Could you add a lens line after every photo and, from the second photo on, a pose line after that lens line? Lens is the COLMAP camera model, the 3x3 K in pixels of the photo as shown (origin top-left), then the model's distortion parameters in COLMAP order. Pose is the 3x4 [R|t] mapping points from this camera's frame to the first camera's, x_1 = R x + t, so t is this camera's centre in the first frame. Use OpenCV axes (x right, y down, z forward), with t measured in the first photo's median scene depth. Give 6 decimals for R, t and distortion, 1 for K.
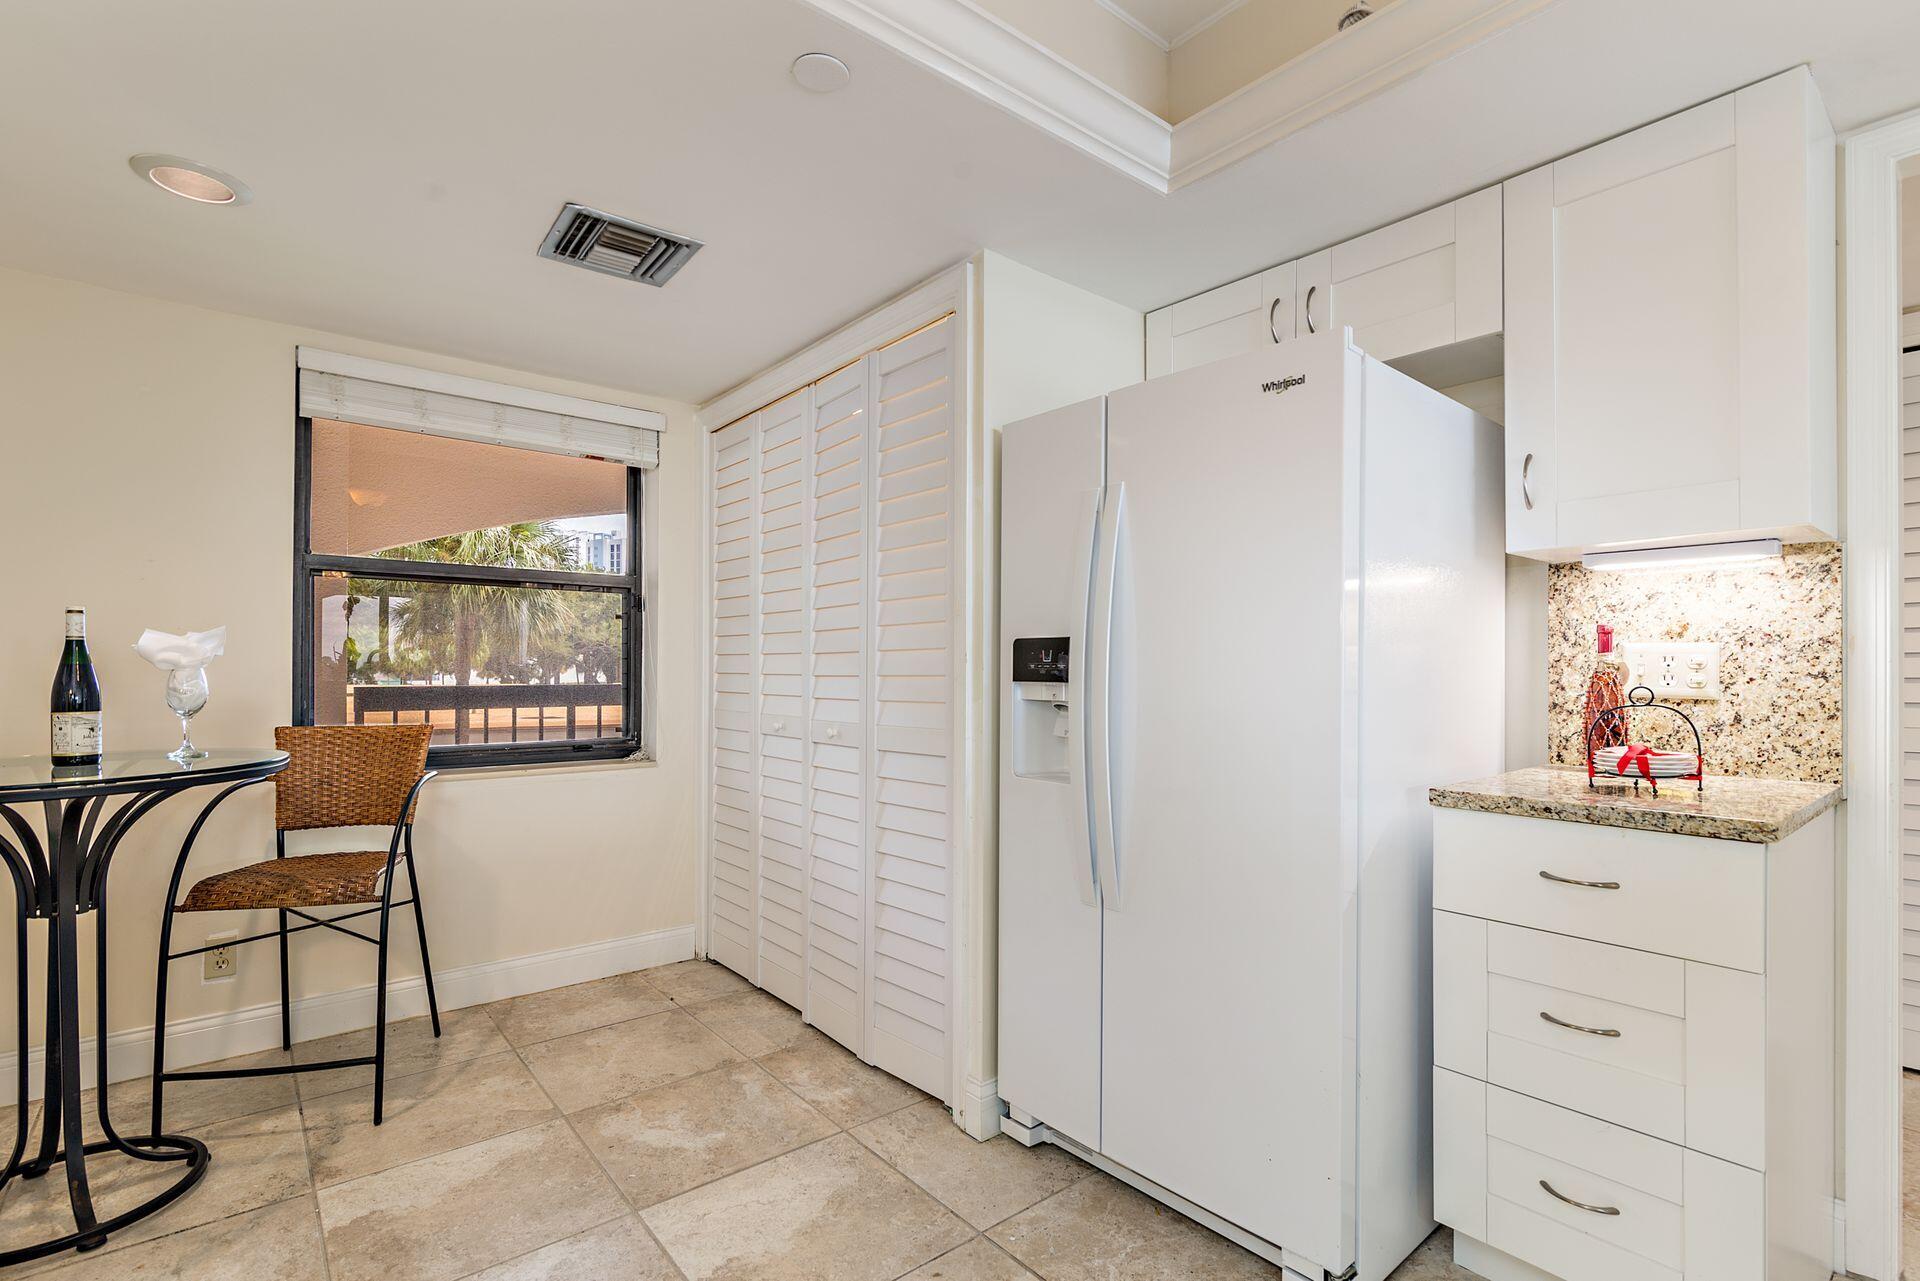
lens RADIAL K [[888.2, 0, 959.1], [0, 888.2, 663.0], [0, 0, 1]] dist [-0.002314, 0.000902]
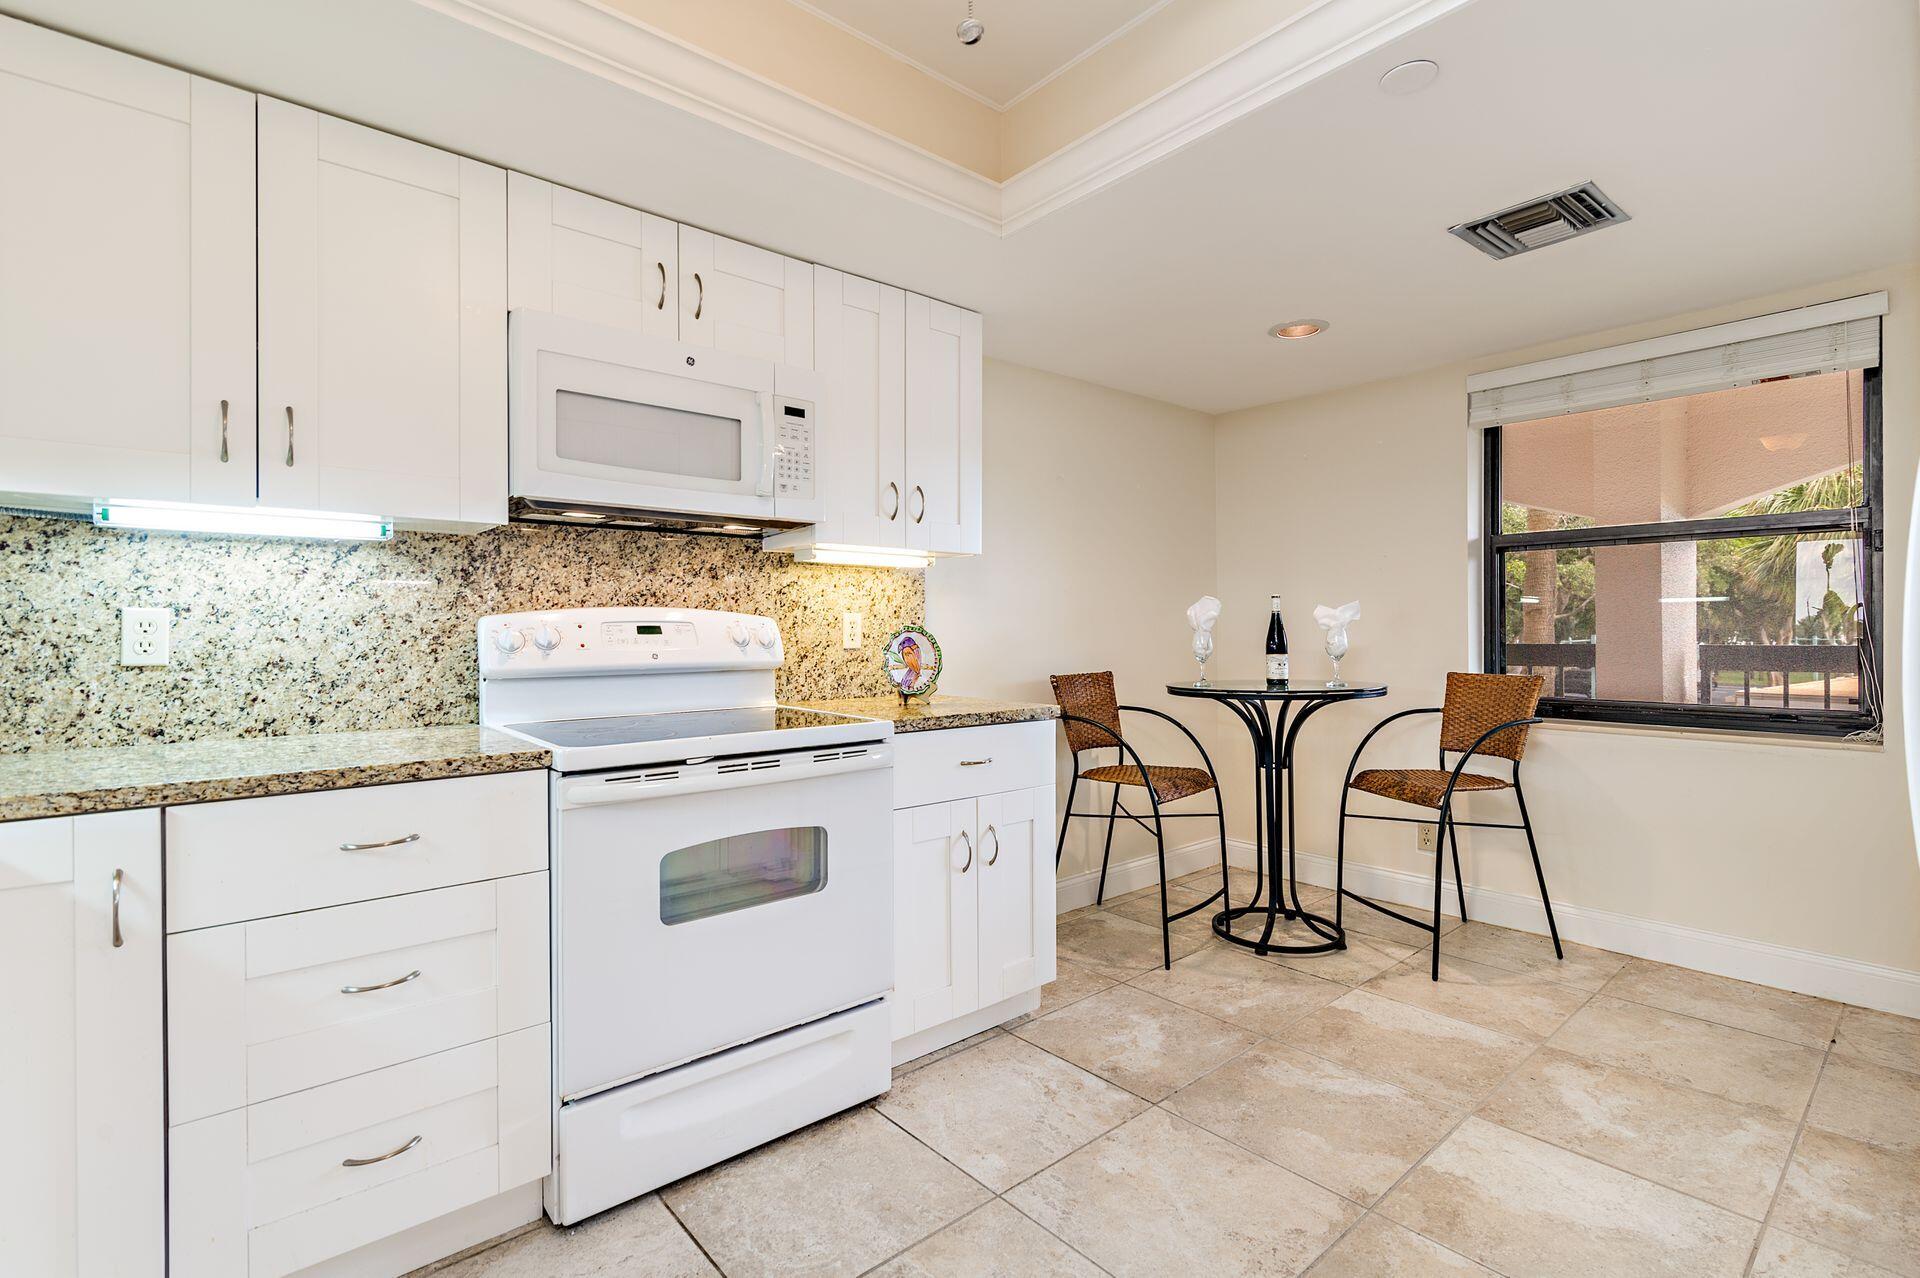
lens RADIAL K [[888.2, 0, 971.1], [0, 888.2, 631.4], [0, 0, 1]] dist [-0.002314, 0.000902]
pose [[0.031103, 0.001038, -0.999516, 0.631721], [0.014346, 0.999896, 0.001485, -0.001209], [0.999413, -0.014386, 0.031085, 0.295801]]
